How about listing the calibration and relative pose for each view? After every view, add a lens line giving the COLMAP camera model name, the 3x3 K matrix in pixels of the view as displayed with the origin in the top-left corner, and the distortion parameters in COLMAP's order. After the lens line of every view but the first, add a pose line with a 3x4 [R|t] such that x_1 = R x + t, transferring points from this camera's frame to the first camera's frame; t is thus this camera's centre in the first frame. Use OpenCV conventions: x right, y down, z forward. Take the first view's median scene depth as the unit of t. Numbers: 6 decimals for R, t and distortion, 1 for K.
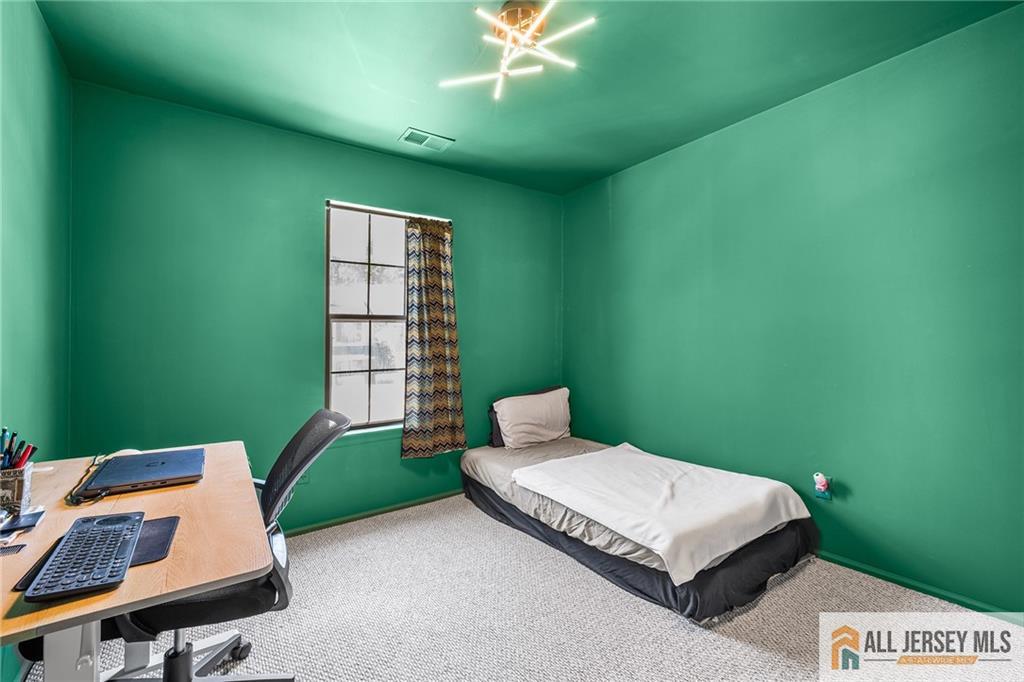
lens RADIAL K [[435.0, 0, 512.0], [0, 435.0, 341.0], [0, 0, 1]] dist [-0.001276, -0.000015]
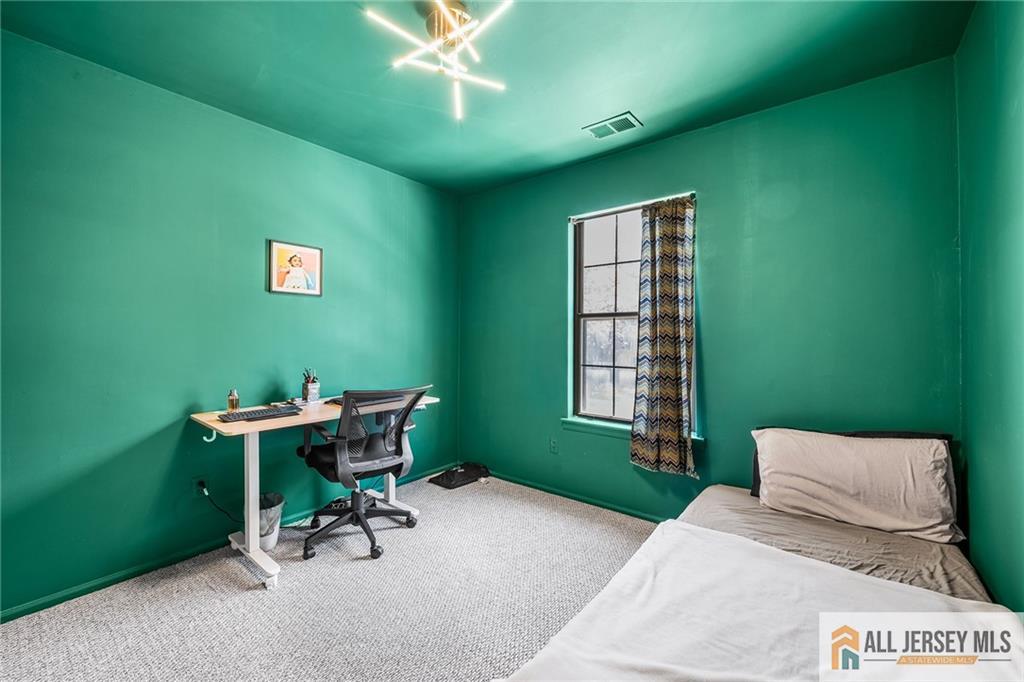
lens RADIAL K [[407.1, 0, 512.1], [0, 407.1, 326.1], [0, 0, 1]] dist [0.000036, -0.000066]
pose [[0.281708, -0.009104, -0.959457, 0.523758], [-0.013092, 0.999825, -0.013331, -0.011664], [0.959411, 0.016317, 0.281540, 0.489491]]
